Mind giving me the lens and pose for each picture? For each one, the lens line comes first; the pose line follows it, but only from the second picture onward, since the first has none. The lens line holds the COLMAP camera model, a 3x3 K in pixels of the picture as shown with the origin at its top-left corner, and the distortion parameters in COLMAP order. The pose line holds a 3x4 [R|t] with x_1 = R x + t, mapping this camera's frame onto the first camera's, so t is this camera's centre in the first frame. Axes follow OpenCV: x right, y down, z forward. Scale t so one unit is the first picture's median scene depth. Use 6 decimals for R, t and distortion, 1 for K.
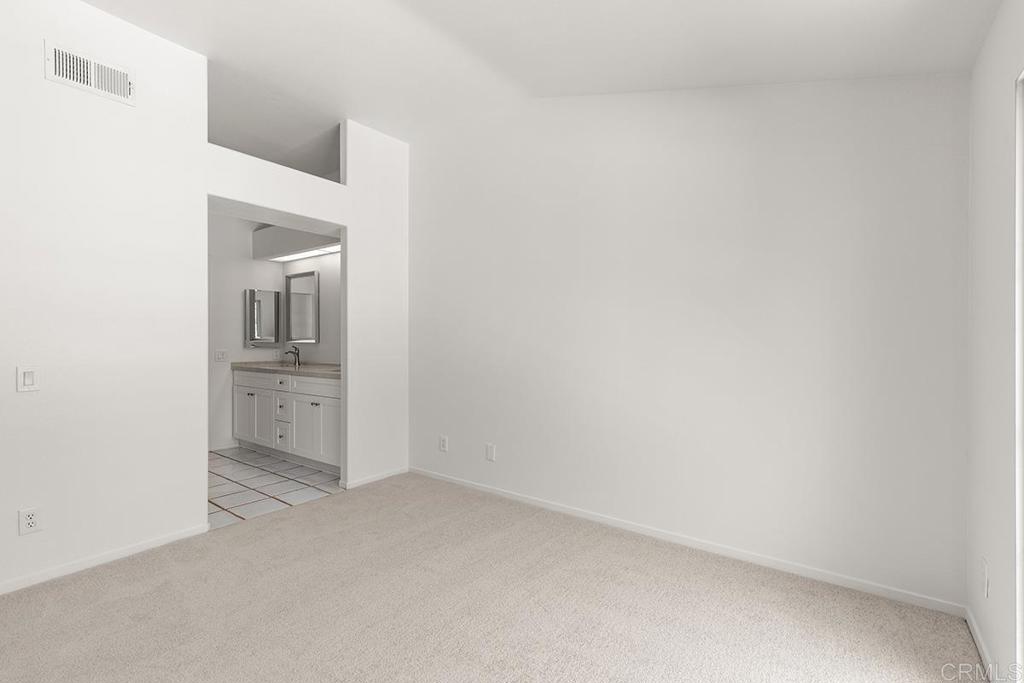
lens RADIAL K [[465.5, 0, 520.6], [0, 465.5, 335.6], [0, 0, 1]] dist [0.001943, 0.000475]
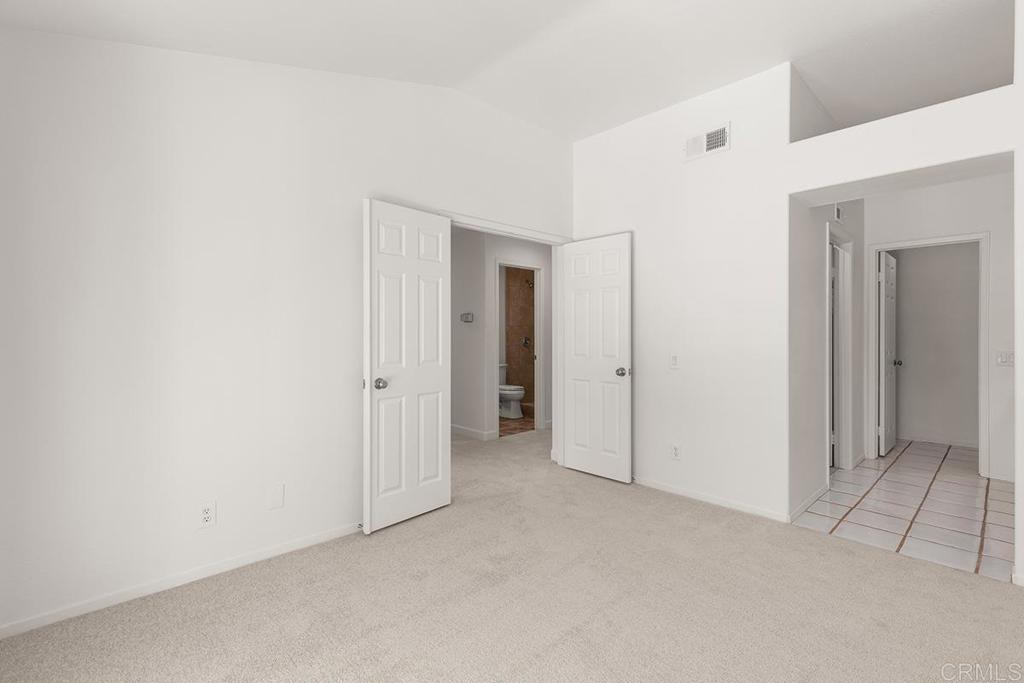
lens RADIAL K [[465.5, 0, 520.6], [0, 465.5, 335.6], [0, 0, 1]] dist [0.001943, 0.000475]
pose [[-0.183531, 0.001851, -0.983012, 0.435382], [0.002919, 0.999995, 0.001338, 0.003553], [0.983010, -0.002624, -0.183535, 0.601431]]
